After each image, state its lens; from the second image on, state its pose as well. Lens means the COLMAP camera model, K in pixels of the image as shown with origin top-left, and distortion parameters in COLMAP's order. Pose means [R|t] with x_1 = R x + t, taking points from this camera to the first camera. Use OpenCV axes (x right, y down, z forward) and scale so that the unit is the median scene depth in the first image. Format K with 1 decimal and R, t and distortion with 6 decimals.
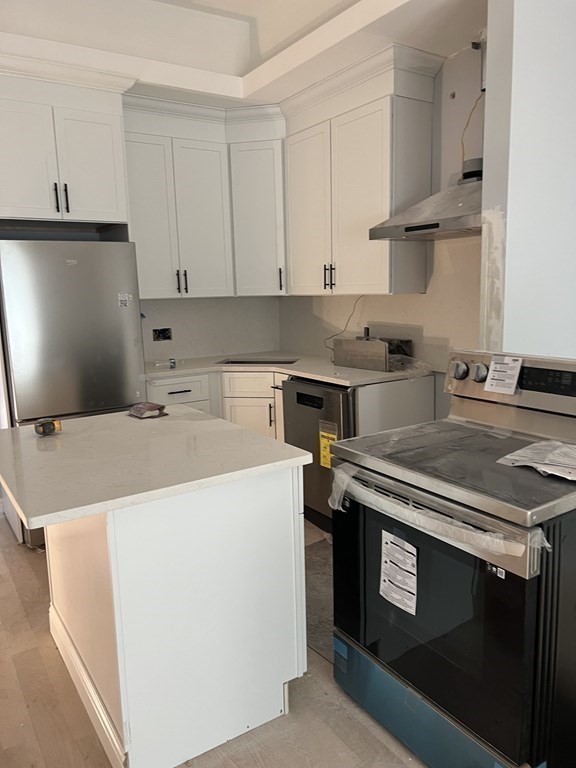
lens RADIAL K [[581.7, 0, 288.0], [0, 581.7, 384.0], [0, 0, 1]] dist [0.066384, -0.086056]
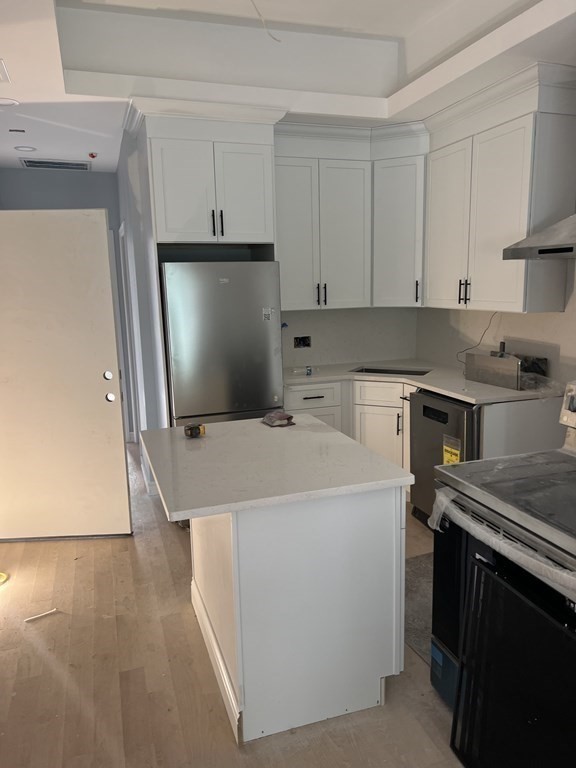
lens RADIAL K [[579.8, 0, 291.9], [0, 579.8, 391.9], [0, 0, 1]] dist [0.060511, -0.081148]
pose [[0.968329, 0.050769, -0.244460, 0.041749], [-0.044420, 0.998519, 0.031418, -0.032661], [0.245693, -0.019564, 0.969150, -0.058237]]
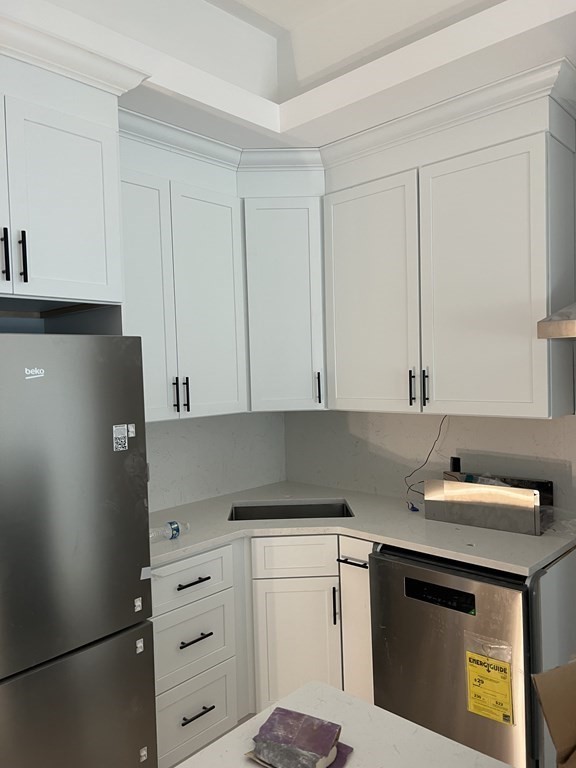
lens RADIAL K [[581.7, 0, 288.0], [0, 581.7, 384.0], [0, 0, 1]] dist [0.066384, -0.086056]
pose [[0.972067, -0.005896, 0.234630, -0.259648], [0.039715, 0.989400, -0.139677, -0.110264], [-0.231320, 0.145094, 0.961997, 0.424904]]
